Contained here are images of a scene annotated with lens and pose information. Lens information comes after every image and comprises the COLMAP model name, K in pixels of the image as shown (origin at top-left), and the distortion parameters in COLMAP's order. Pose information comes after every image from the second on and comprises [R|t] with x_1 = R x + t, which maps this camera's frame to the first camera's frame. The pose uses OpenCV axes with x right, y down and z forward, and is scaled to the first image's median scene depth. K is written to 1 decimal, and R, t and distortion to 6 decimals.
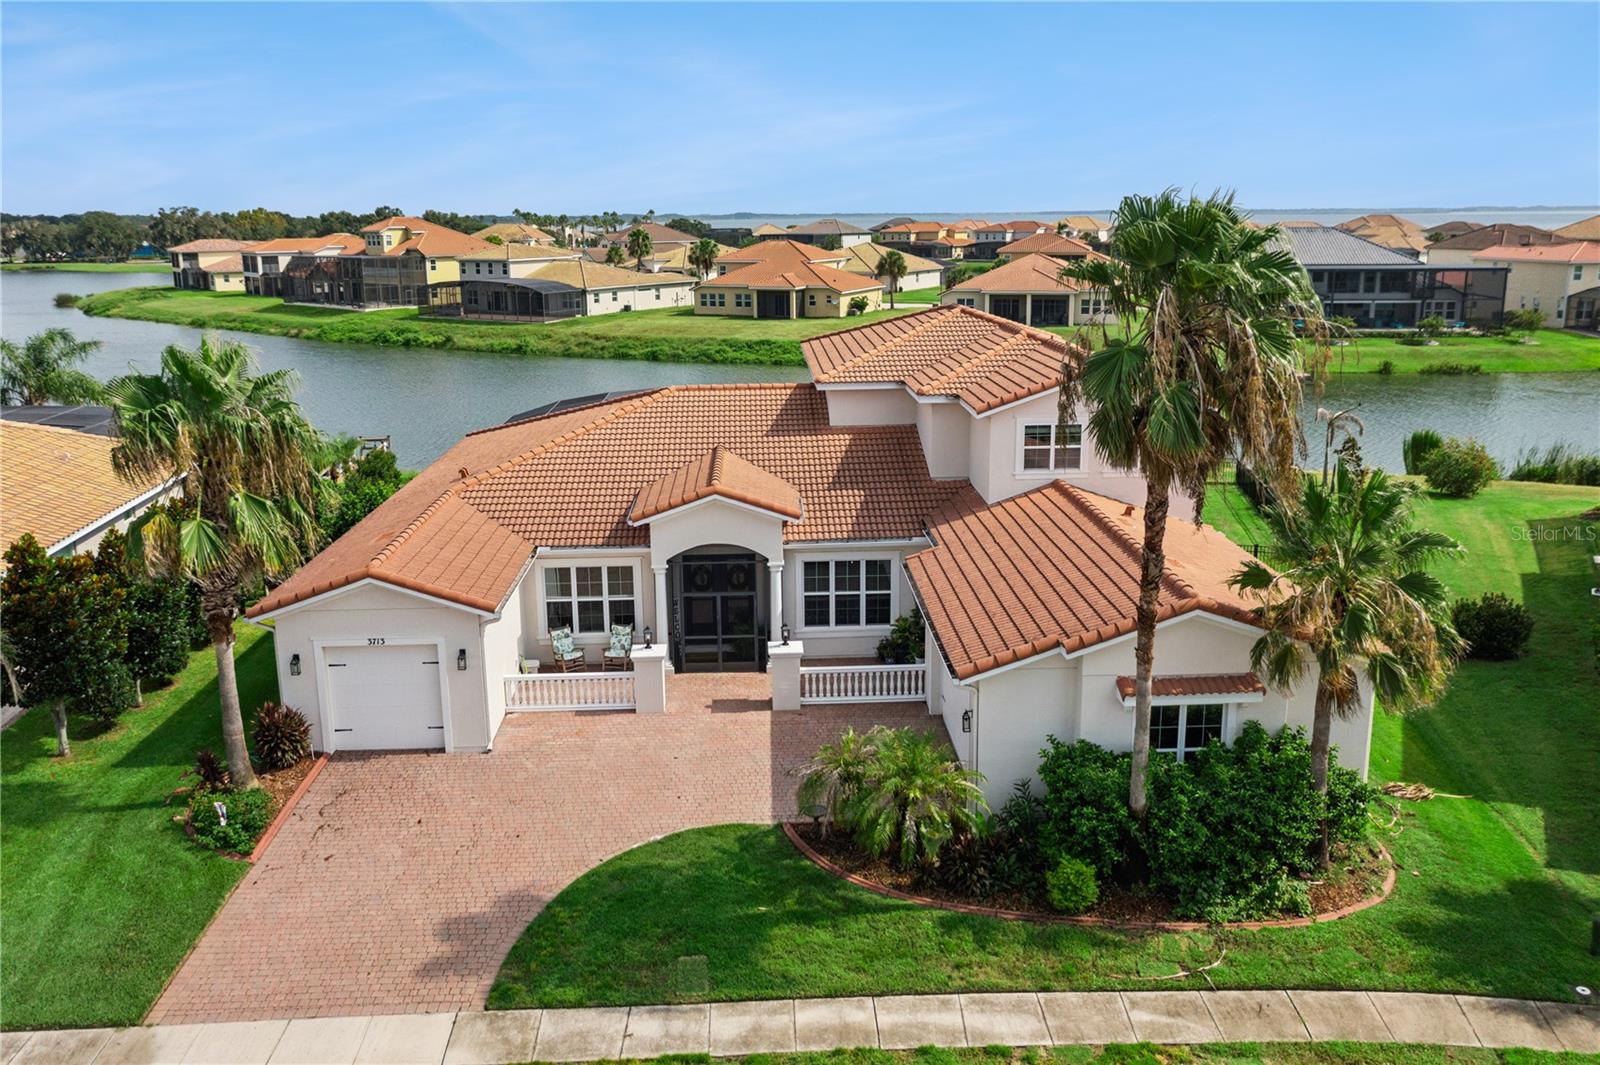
lens RADIAL K [[1258.0, 0, 804.3], [0, 1258.0, 528.5], [0, 0, 1]] dist [-0.009641, -0.000780]
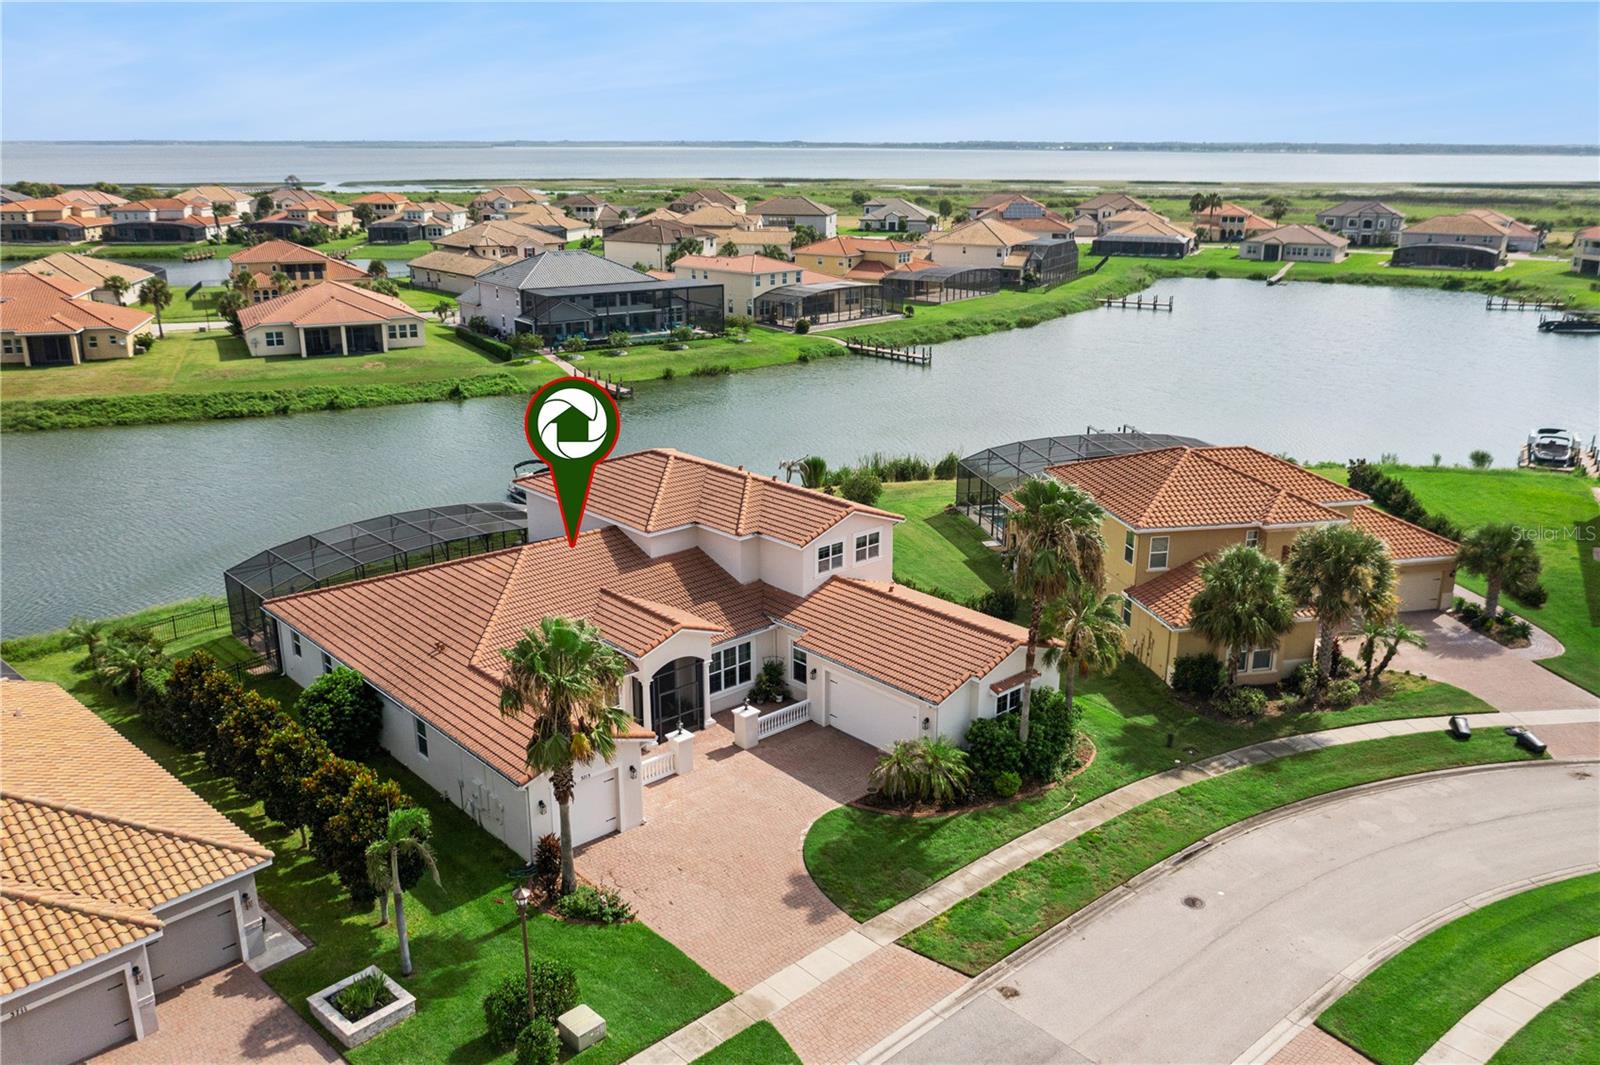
lens RADIAL K [[1258.0, 0, 804.3], [0, 1258.0, 528.5], [0, 0, 1]] dist [-0.009641, -0.000780]
pose [[0.773797, -0.170706, 0.609999, -0.210019], [0.143389, 0.985210, 0.093815, -0.064967], [-0.616991, 0.014873, 0.786829, -0.080035]]
